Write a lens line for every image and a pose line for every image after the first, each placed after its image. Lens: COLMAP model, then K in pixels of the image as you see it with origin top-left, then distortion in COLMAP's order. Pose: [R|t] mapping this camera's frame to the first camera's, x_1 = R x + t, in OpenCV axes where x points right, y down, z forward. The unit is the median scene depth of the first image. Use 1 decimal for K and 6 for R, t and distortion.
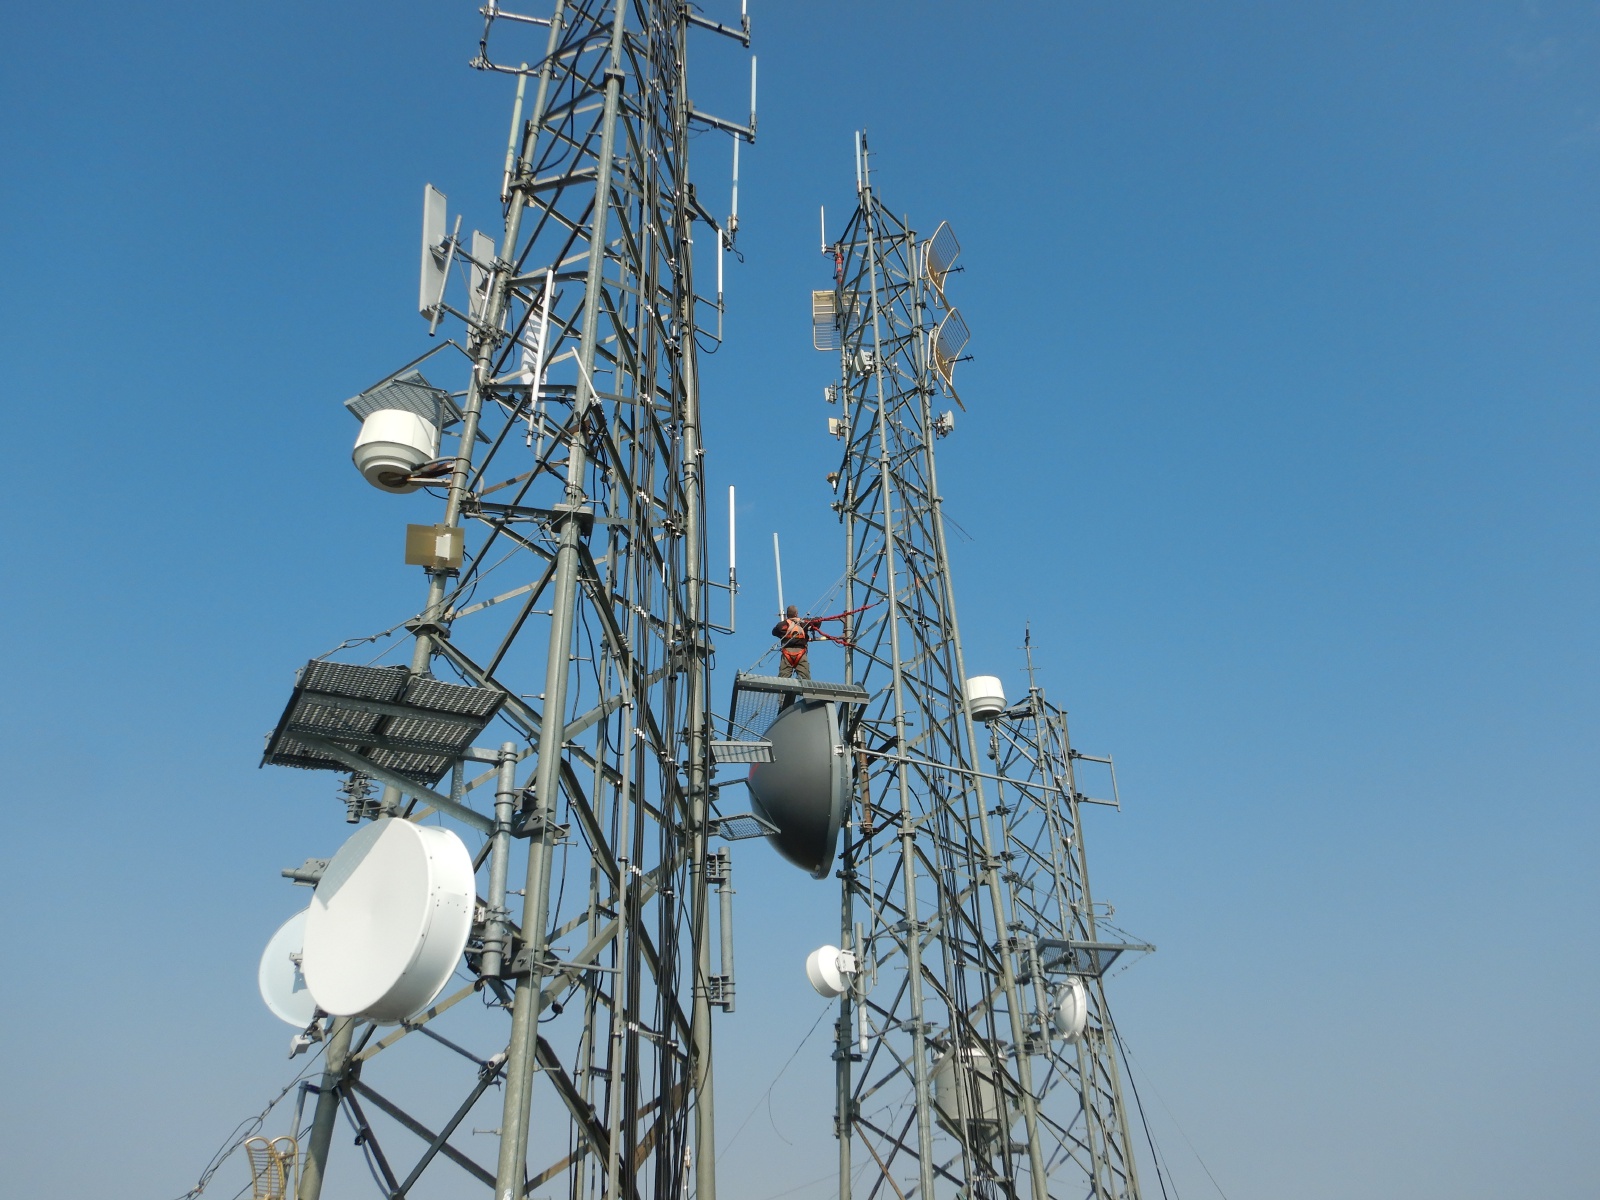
lens RADIAL K [[1149.3, 0, 796.1], [0, 1149.3, 595.4], [0, 0, 1]] dist [0.013010, -0.000578]
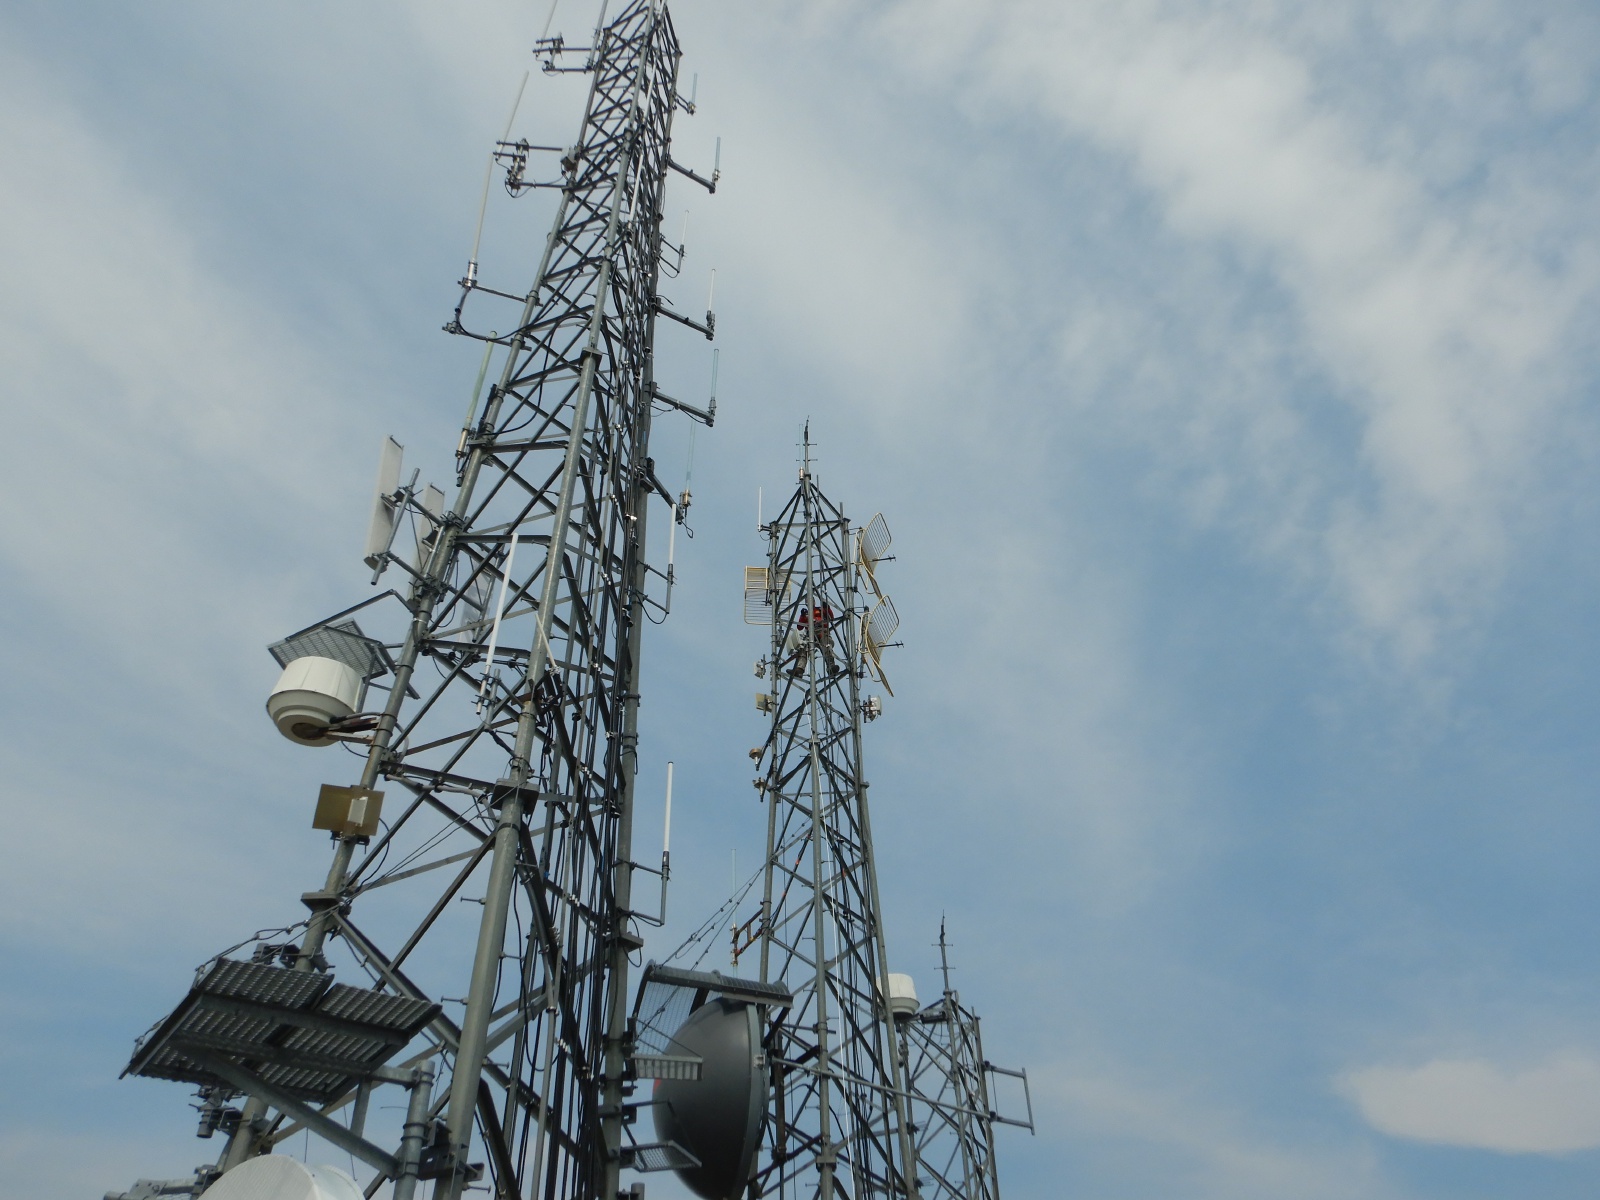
lens RADIAL K [[1149.3, 0, 796.1], [0, 1149.3, 595.4], [0, 0, 1]] dist [0.013010, -0.000578]
pose [[0.992442, 0.084414, 0.089067, -0.046035], [-0.062144, 0.971586, -0.228385, -0.017349], [-0.105815, 0.221124, 0.969488, 0.031909]]
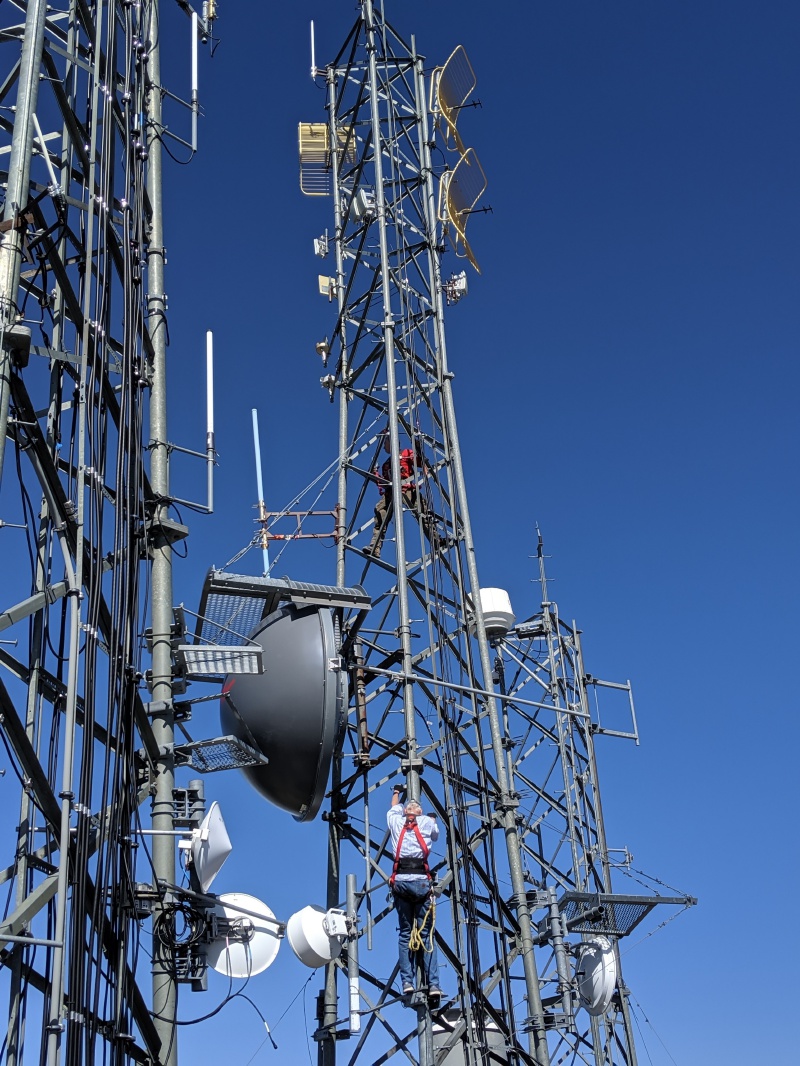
lens RADIAL K [[1263.3, 0, 402.6], [0, 1263.3, 550.4], [0, 0, 1]] dist [0.195864, -0.686013]
pose [[0.992986, 0.019818, 0.116557, -0.021280], [-0.023103, 0.999371, 0.026895, 0.027450], [-0.115951, -0.029400, 0.992820, 0.097617]]
